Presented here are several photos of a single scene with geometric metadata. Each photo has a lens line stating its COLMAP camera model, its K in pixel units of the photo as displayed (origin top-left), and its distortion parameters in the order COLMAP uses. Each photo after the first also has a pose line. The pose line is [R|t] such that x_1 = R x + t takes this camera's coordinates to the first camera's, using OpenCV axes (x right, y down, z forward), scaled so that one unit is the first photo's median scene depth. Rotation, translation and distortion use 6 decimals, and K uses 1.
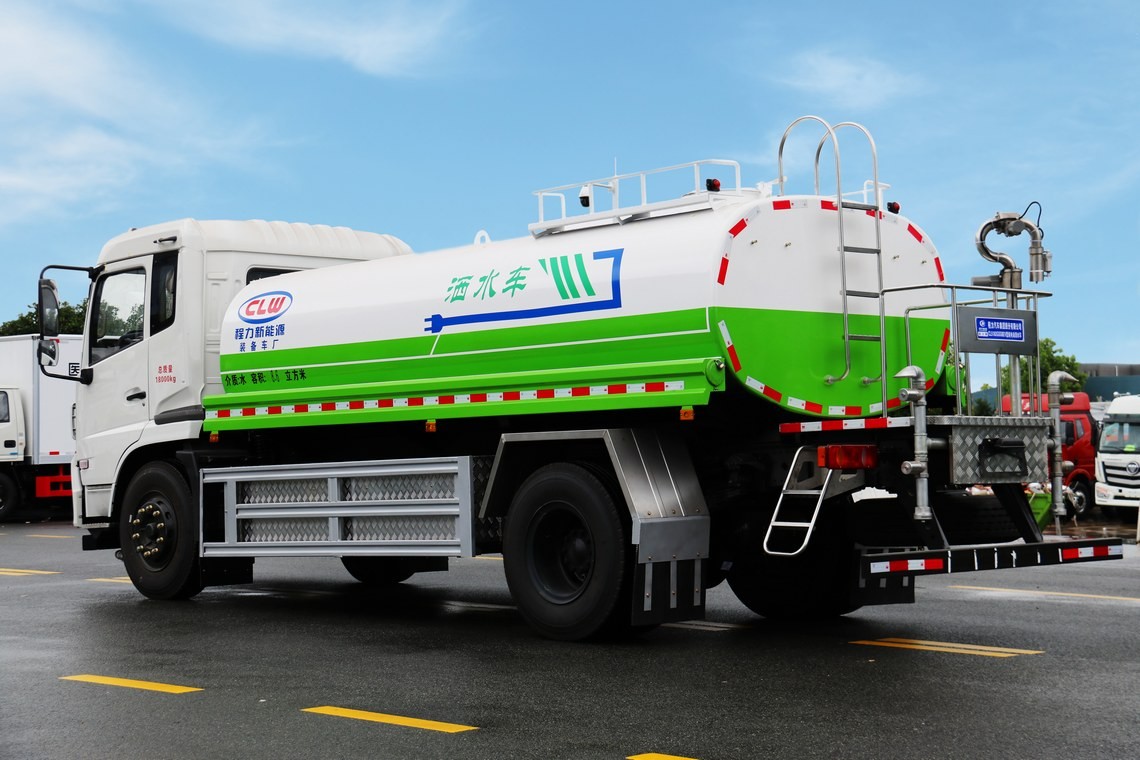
lens RADIAL K [[2072.2, 0, 580.1], [0, 2072.2, 304.6], [0, 0, 1]] dist [0.202601, 0.000000]
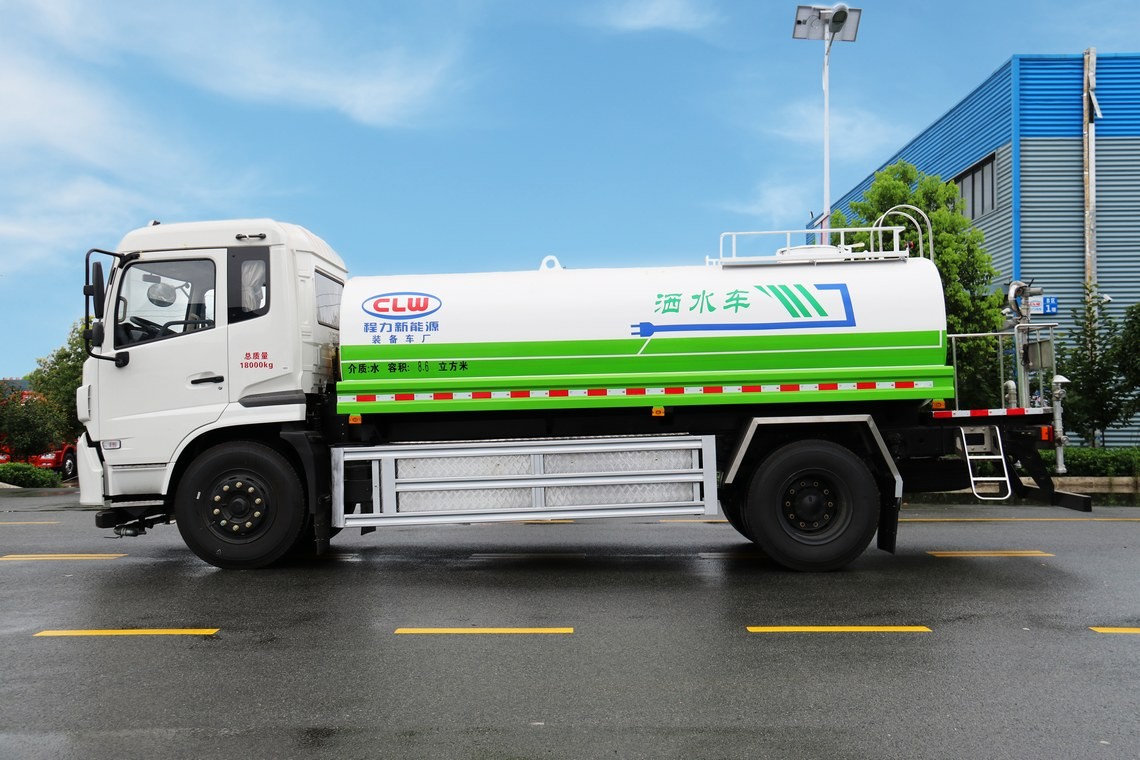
lens RADIAL K [[1230.2, 0, 582.0], [0, 1230.2, 372.9], [0, 0, 1]] dist [-0.031498, 0.000000]
pose [[0.697582, 0.055143, 0.714380, -0.569612], [-0.047953, 0.998392, -0.030241, 0.054400], [-0.714899, -0.013161, 0.699104, 0.472005]]
